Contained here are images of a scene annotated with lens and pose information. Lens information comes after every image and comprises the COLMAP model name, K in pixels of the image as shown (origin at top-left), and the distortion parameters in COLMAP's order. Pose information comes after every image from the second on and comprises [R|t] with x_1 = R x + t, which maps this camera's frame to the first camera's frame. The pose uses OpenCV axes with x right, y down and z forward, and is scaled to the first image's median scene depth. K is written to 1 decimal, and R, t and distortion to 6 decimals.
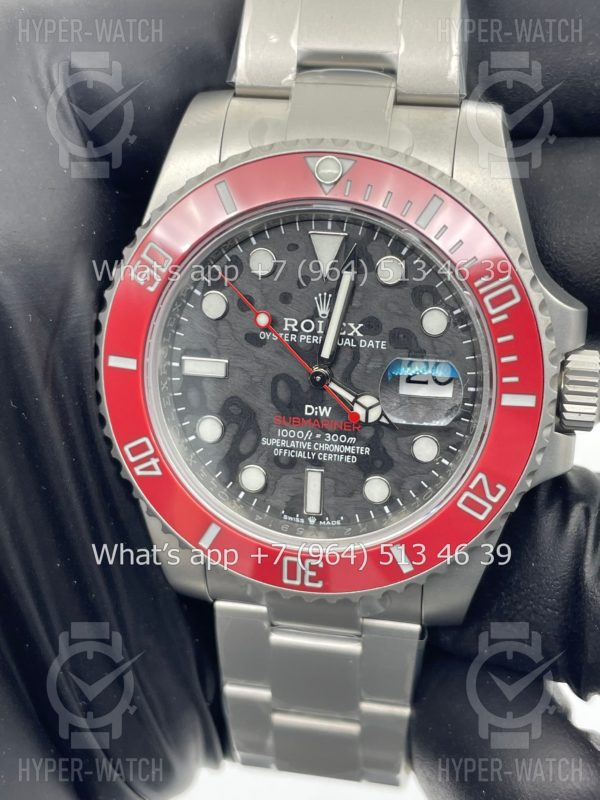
lens RADIAL K [[1257.6, 0, 296.3], [0, 1257.6, 408.1], [0, 0, 1]] dist [0.040657, 0.000000]
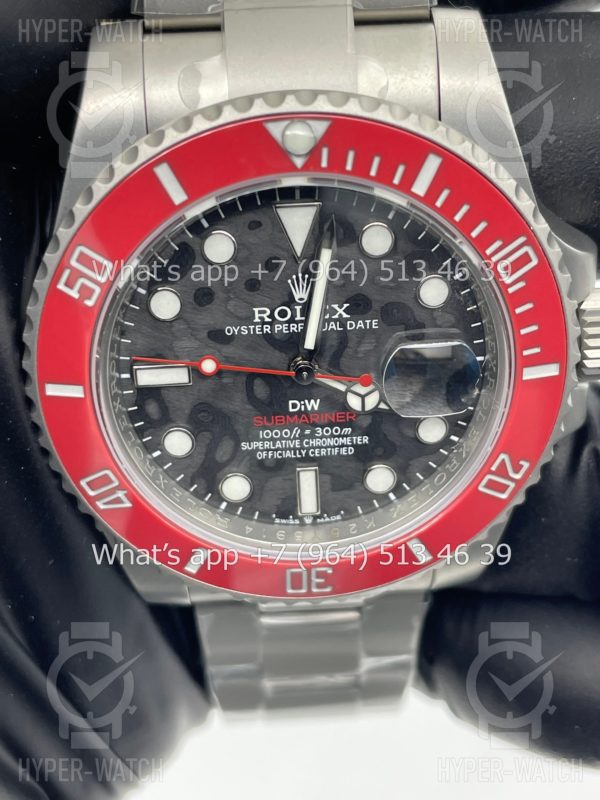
lens RADIAL K [[1257.6, 0, 300.2], [0, 1257.6, 402.0], [0, 0, 1]] dist [0.040657, 0.000000]
pose [[0.969575, -0.174836, 0.171339, -0.132094], [0.127599, 0.958278, 0.255776, -0.219711], [-0.208909, -0.226131, 0.951431, 0.190228]]
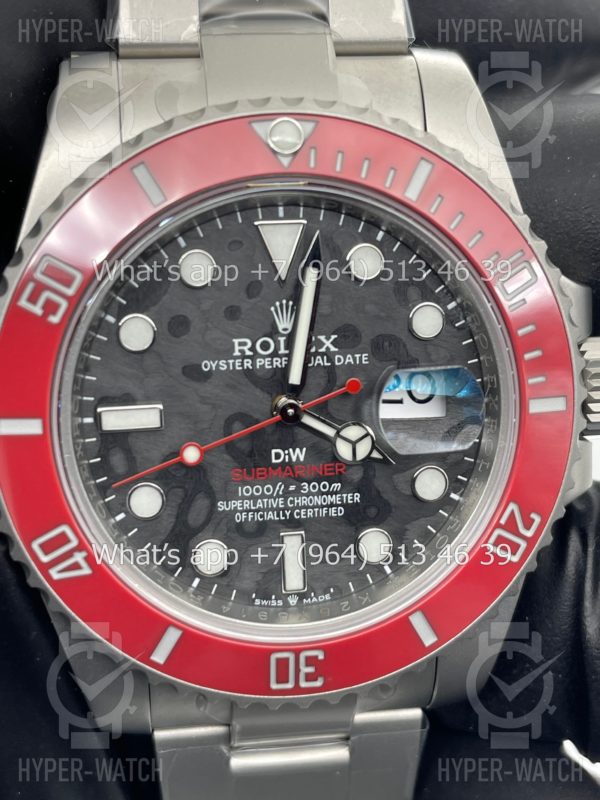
lens RADIAL K [[1257.6, 0, 302.1], [0, 1257.6, 392.7], [0, 0, 1]] dist [0.040657, 0.000000]
pose [[0.946383, -0.123547, 0.298490, -0.199399], [0.141140, 0.989259, -0.038030, -0.005188], [-0.290585, 0.078120, 0.953655, 0.268126]]
